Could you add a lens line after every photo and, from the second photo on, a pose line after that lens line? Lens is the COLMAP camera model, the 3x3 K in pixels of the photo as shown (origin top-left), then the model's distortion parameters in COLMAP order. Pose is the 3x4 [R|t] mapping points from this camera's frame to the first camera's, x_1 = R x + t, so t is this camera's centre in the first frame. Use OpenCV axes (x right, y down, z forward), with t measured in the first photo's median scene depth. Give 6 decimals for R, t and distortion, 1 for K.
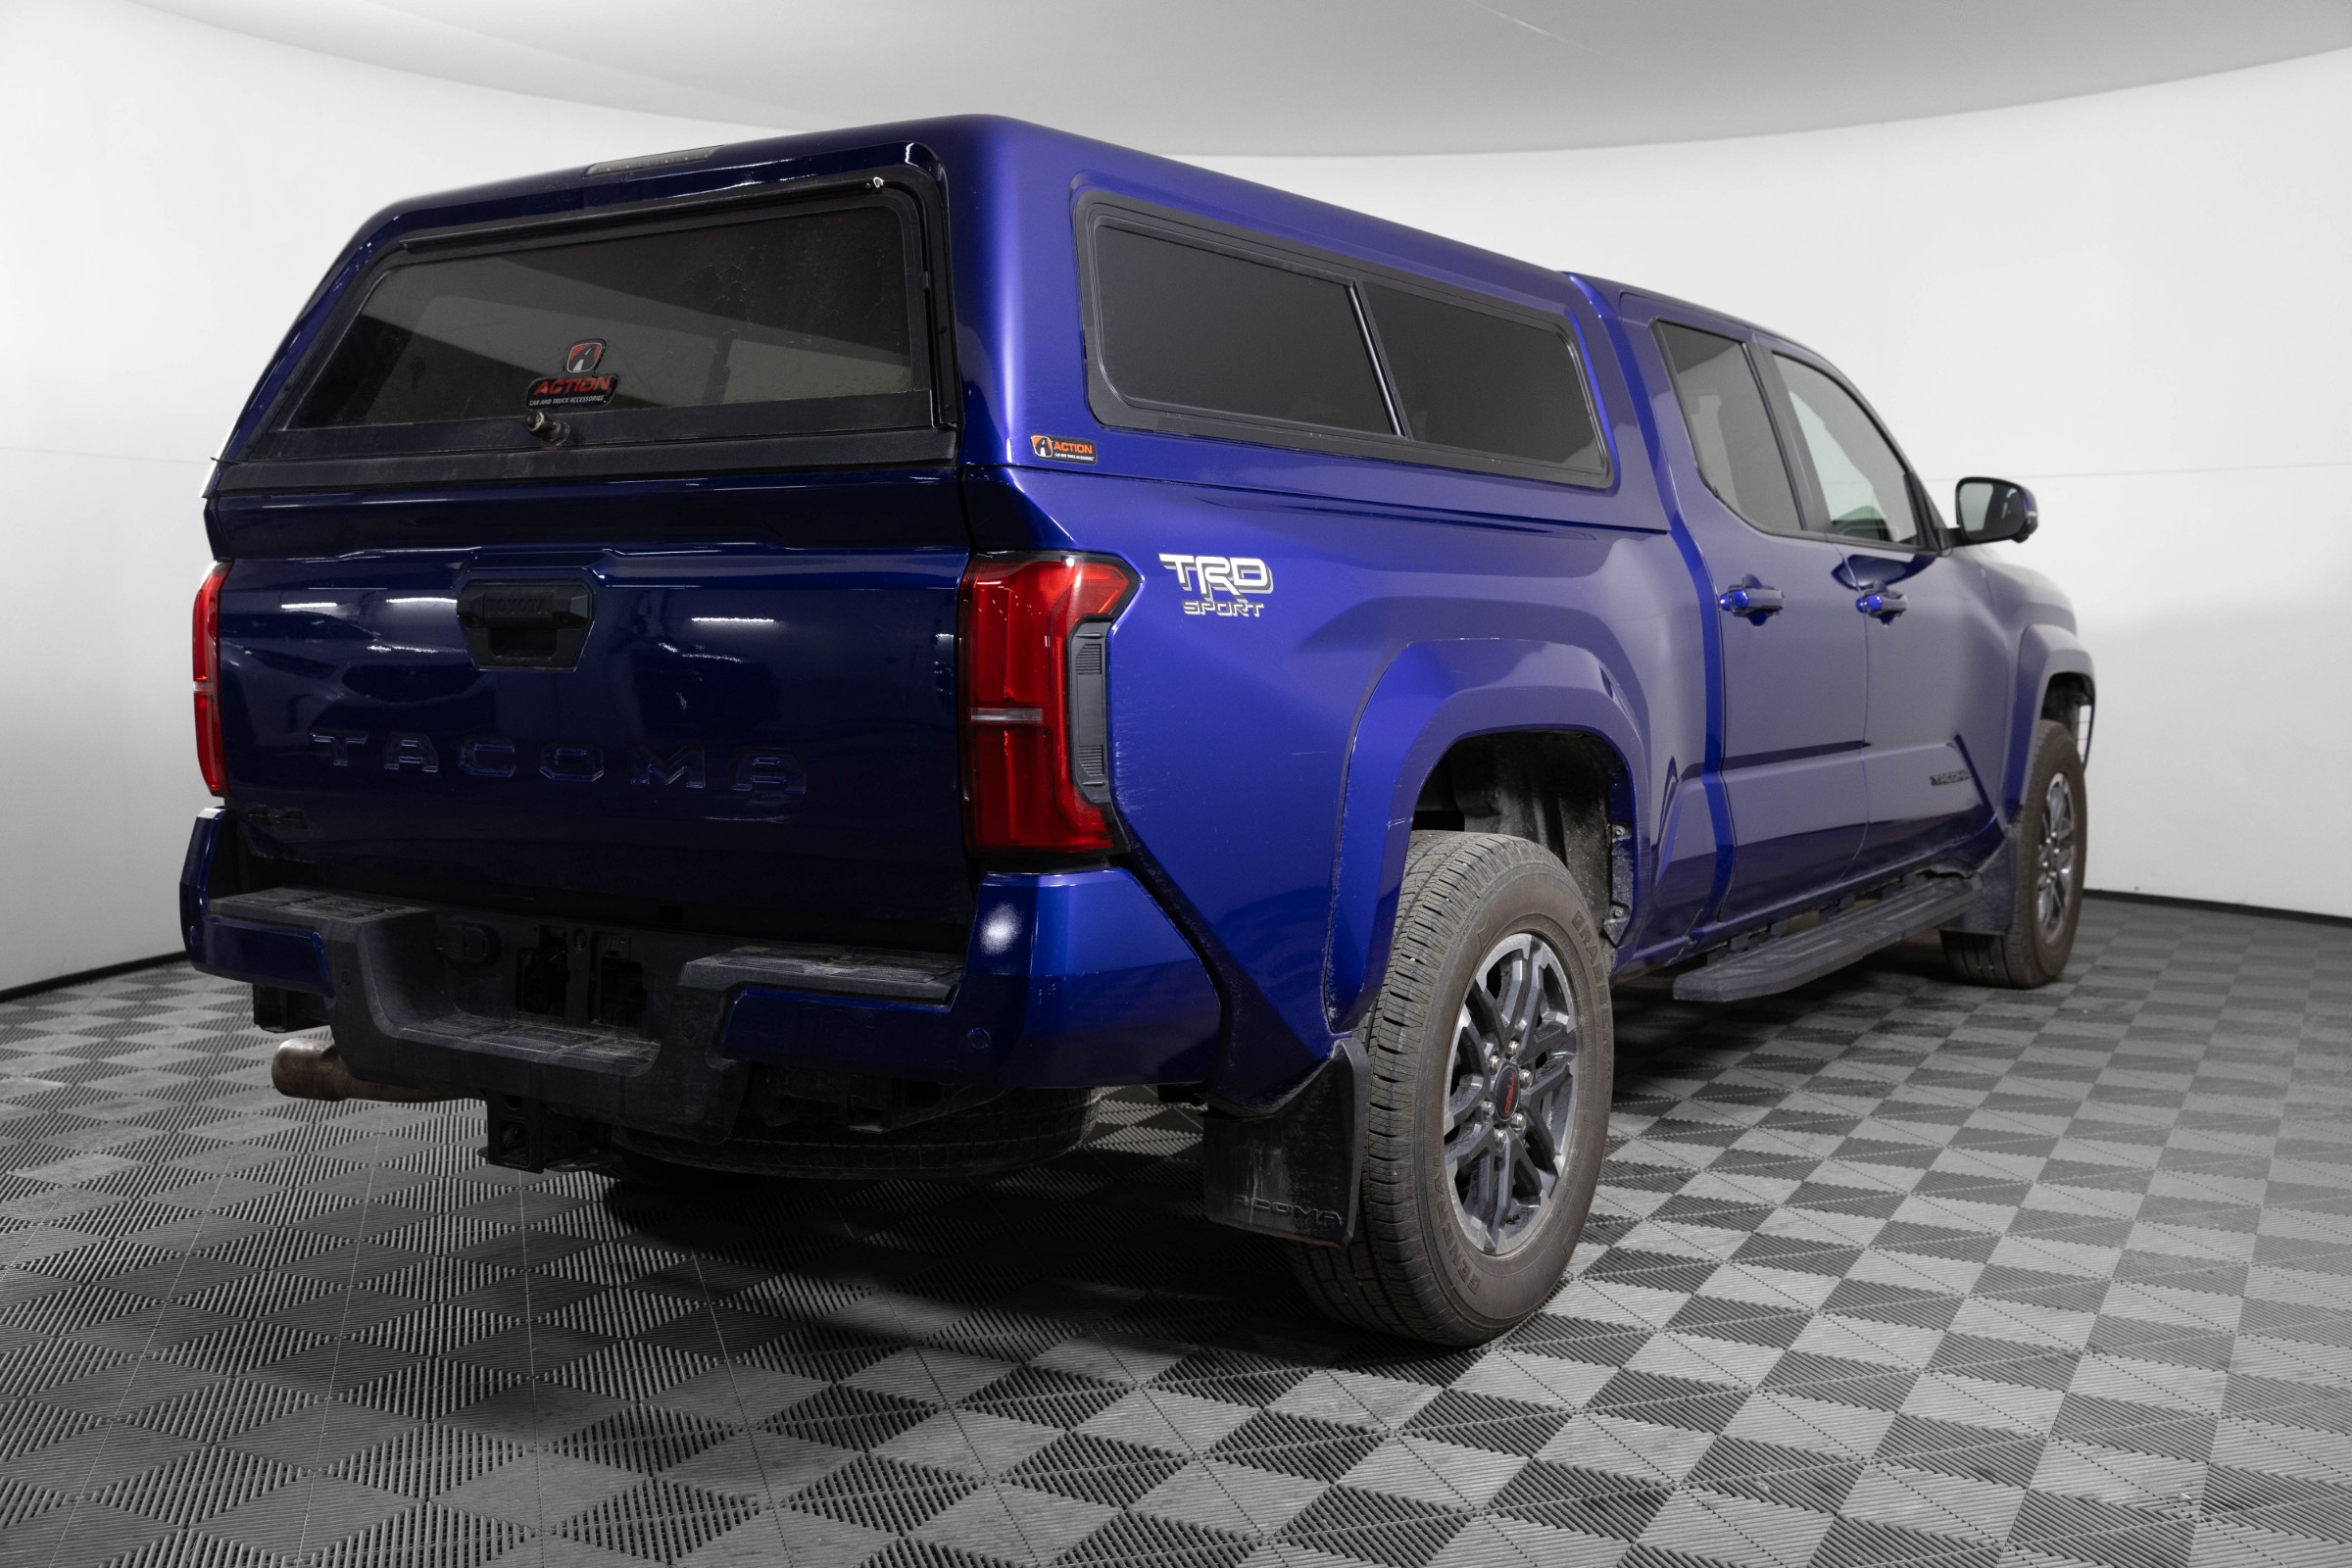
lens RADIAL K [[2385.7, 0, 1176.0], [0, 2385.7, 784.0], [0, 0, 1]] dist [-0.010452, -0.012531]
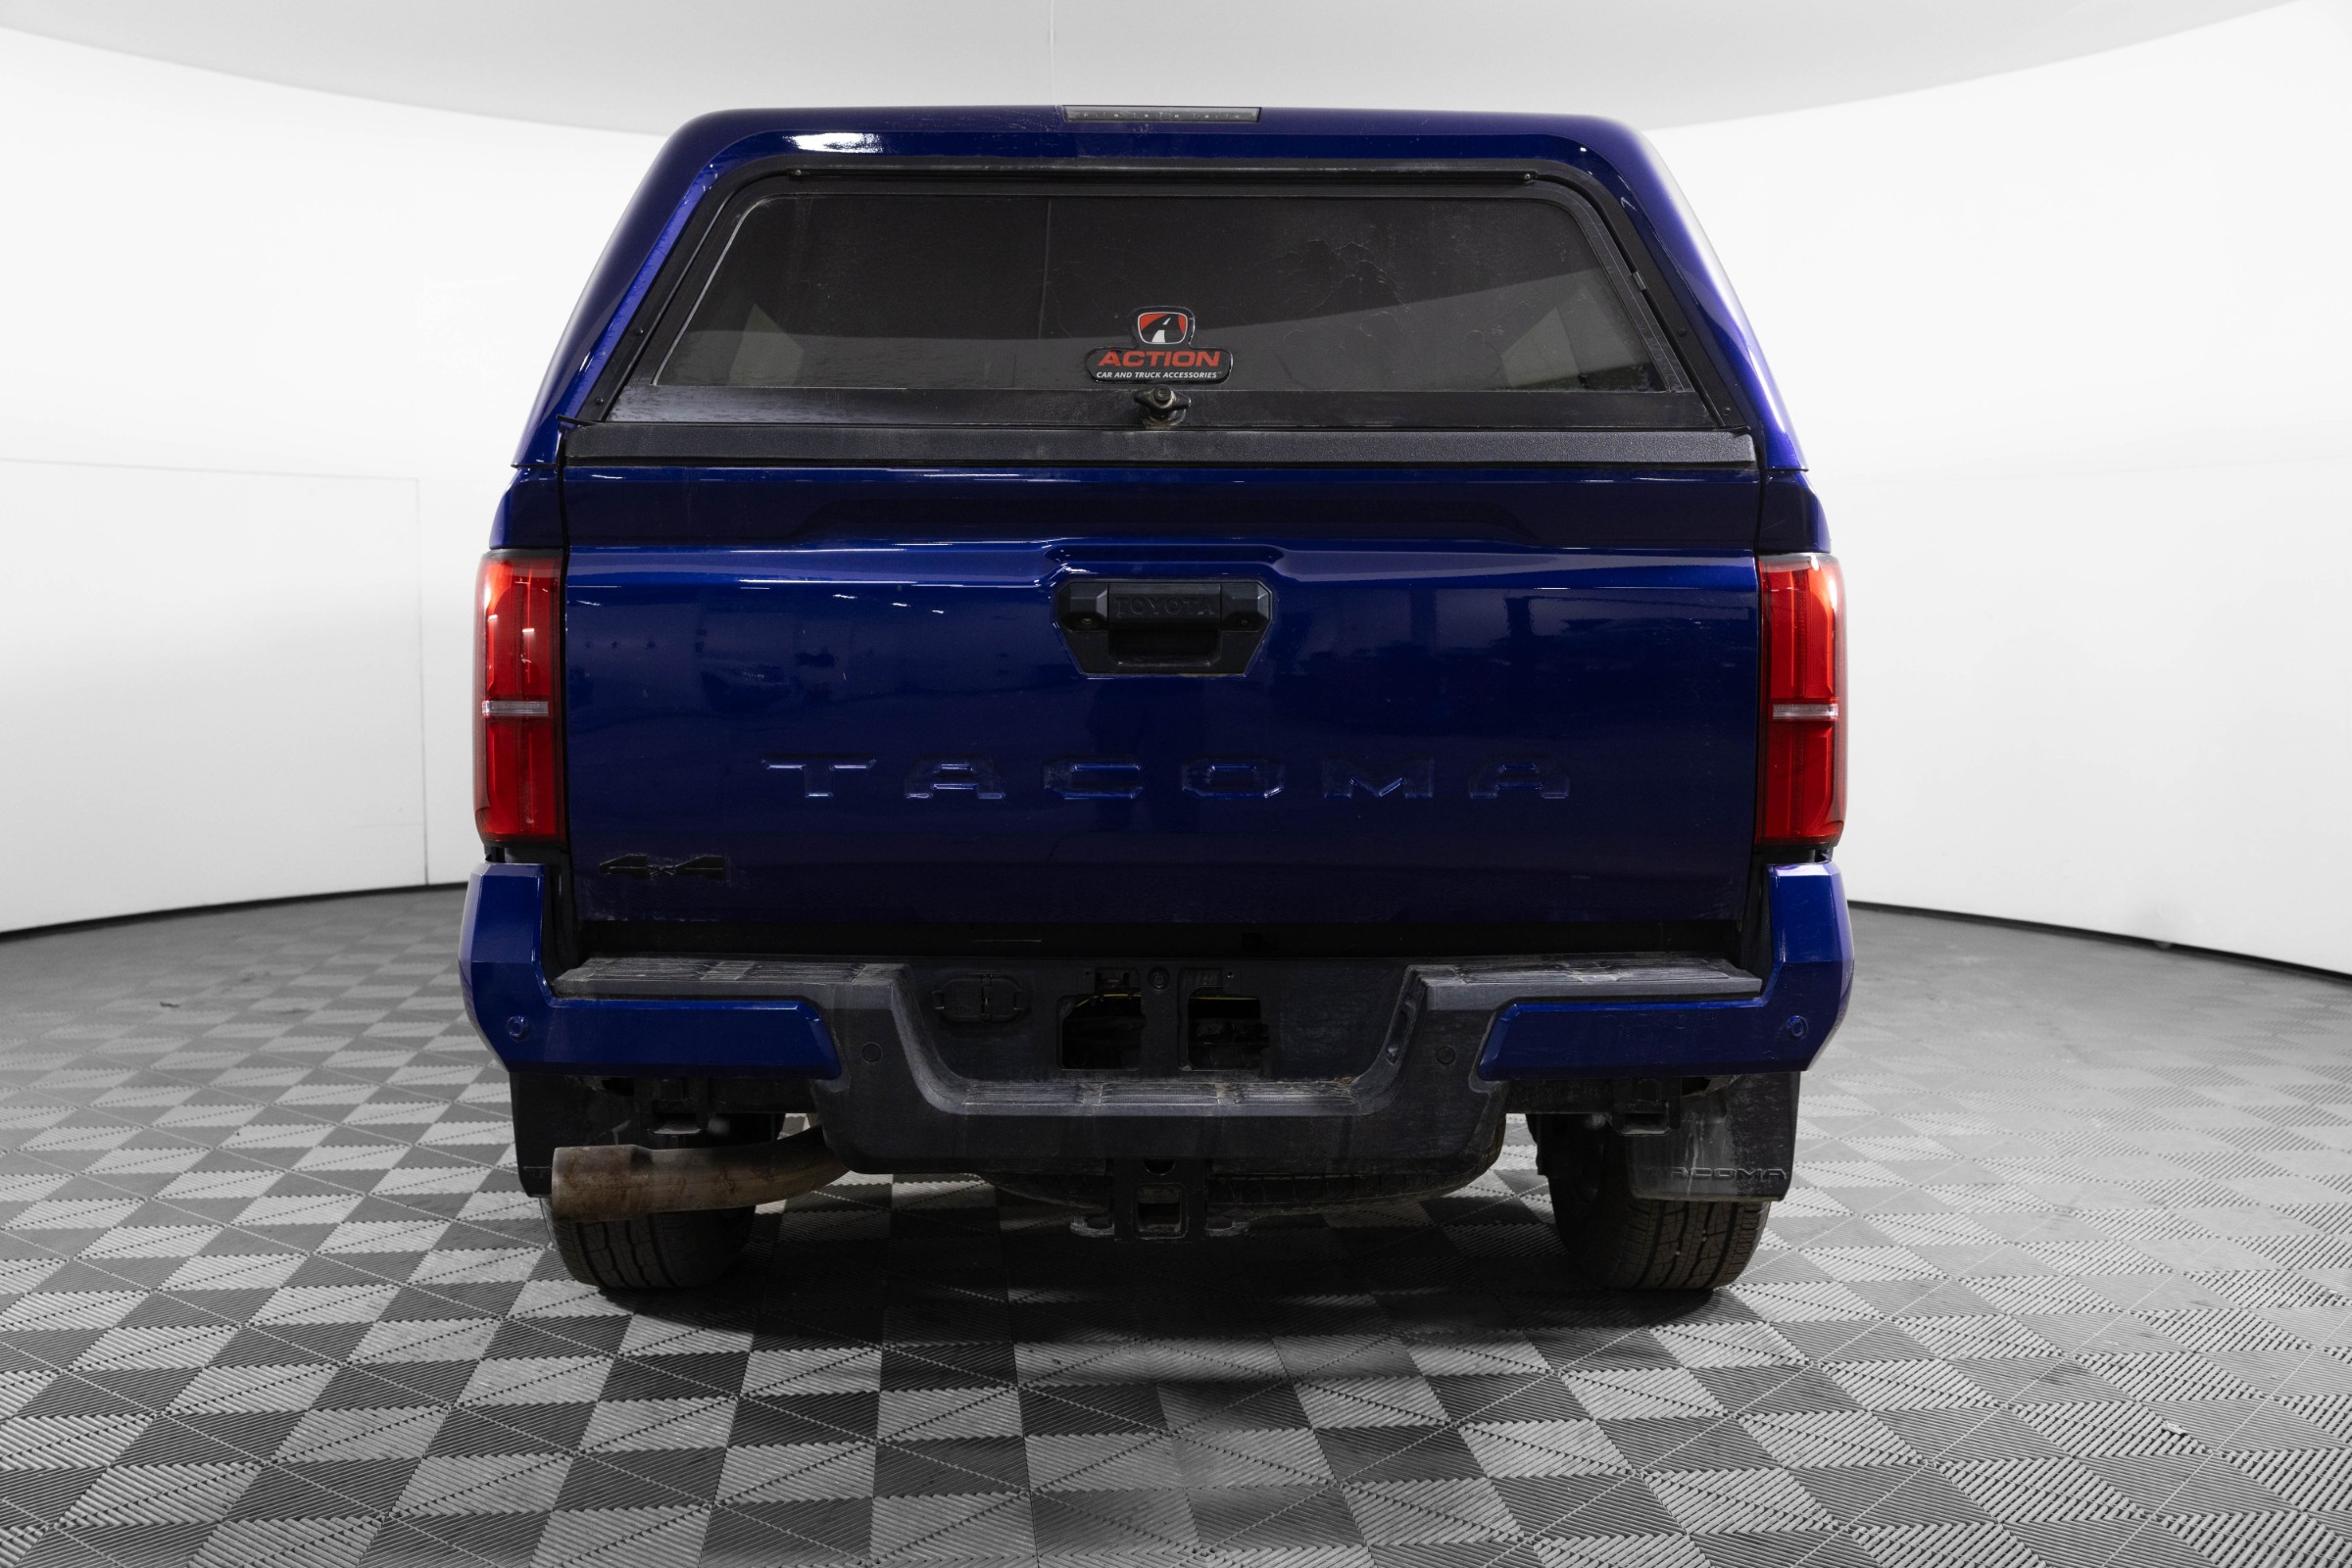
lens RADIAL K [[2380.0, 0, 1176.0], [0, 2380.0, 784.0], [0, 0, 1]] dist [0.001080, 0.008018]
pose [[0.816749, -0.039854, 0.575615, -0.758887], [0.042858, 0.999046, 0.008359, -0.015111], [-0.575400, 0.017842, 0.817678, 0.267671]]
